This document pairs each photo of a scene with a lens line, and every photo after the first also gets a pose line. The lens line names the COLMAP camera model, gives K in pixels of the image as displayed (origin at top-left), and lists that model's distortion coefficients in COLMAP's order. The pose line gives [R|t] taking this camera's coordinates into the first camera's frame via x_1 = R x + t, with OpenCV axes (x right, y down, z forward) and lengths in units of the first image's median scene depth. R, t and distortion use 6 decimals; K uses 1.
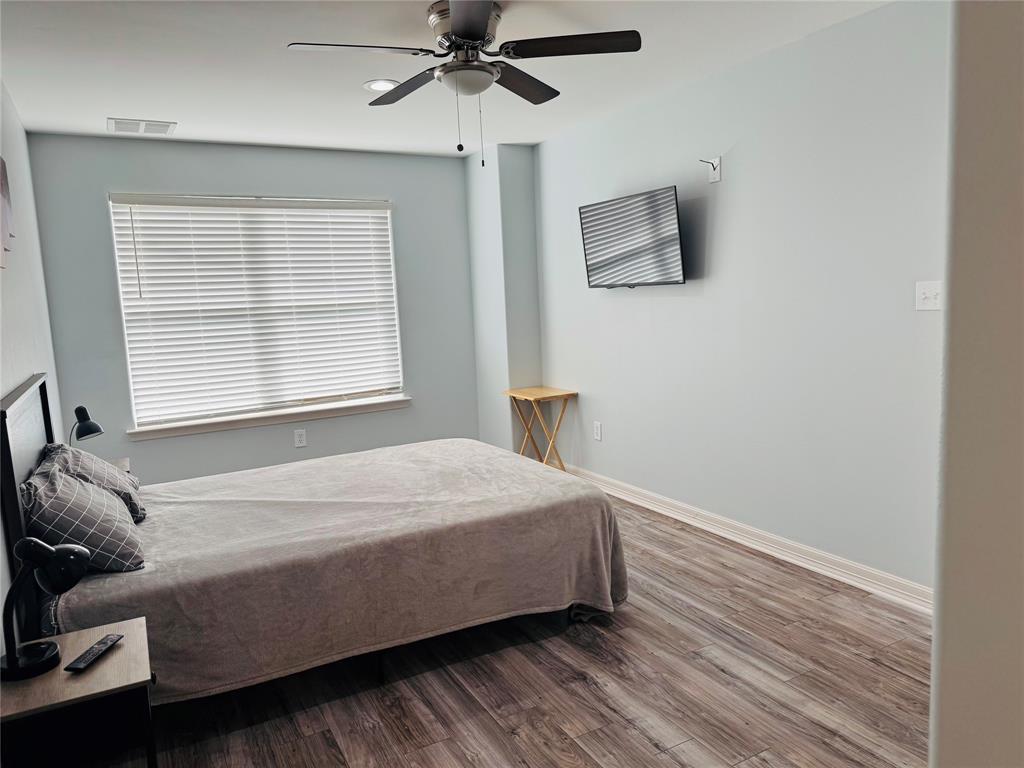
lens RADIAL K [[721.4, 0, 513.6], [0, 721.4, 375.4], [0, 0, 1]] dist [0.044596, -0.058237]
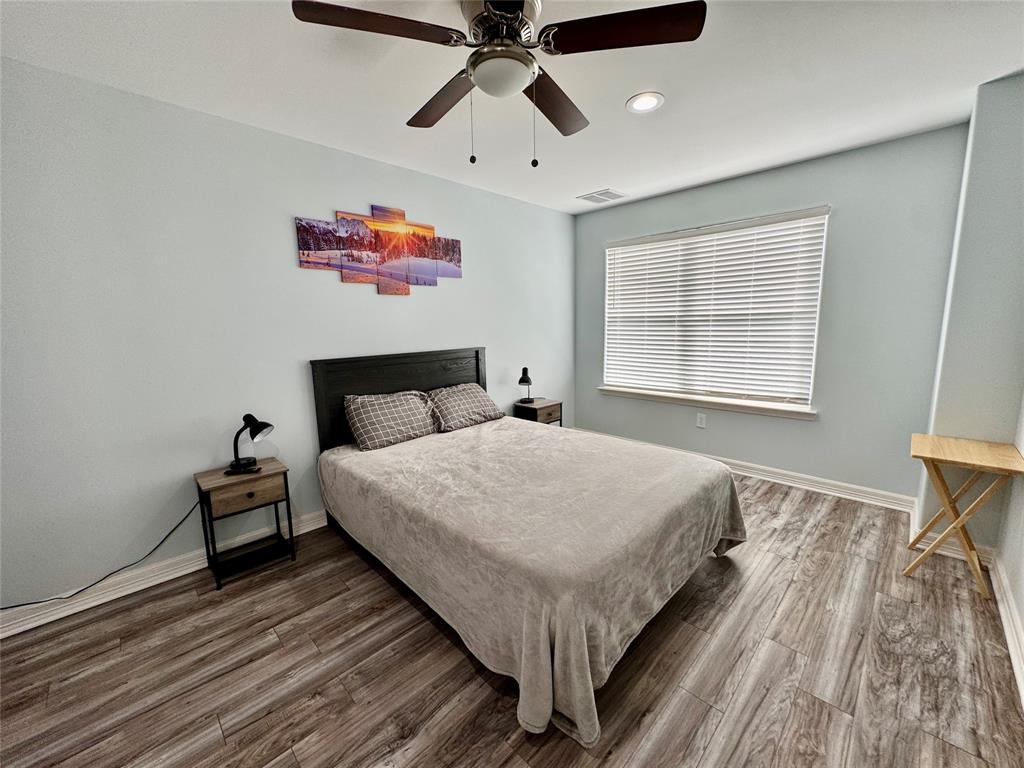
lens RADIAL K [[408.3, 0, 510.6], [0, 408.3, 378.9], [0, 0, 1]] dist [-0.005104, 0.001320]
pose [[0.276267, 0.174042, -0.945191, 0.428311], [-0.100635, 0.983299, 0.151645, -0.092991], [0.955798, 0.053225, 0.289168, 0.758425]]
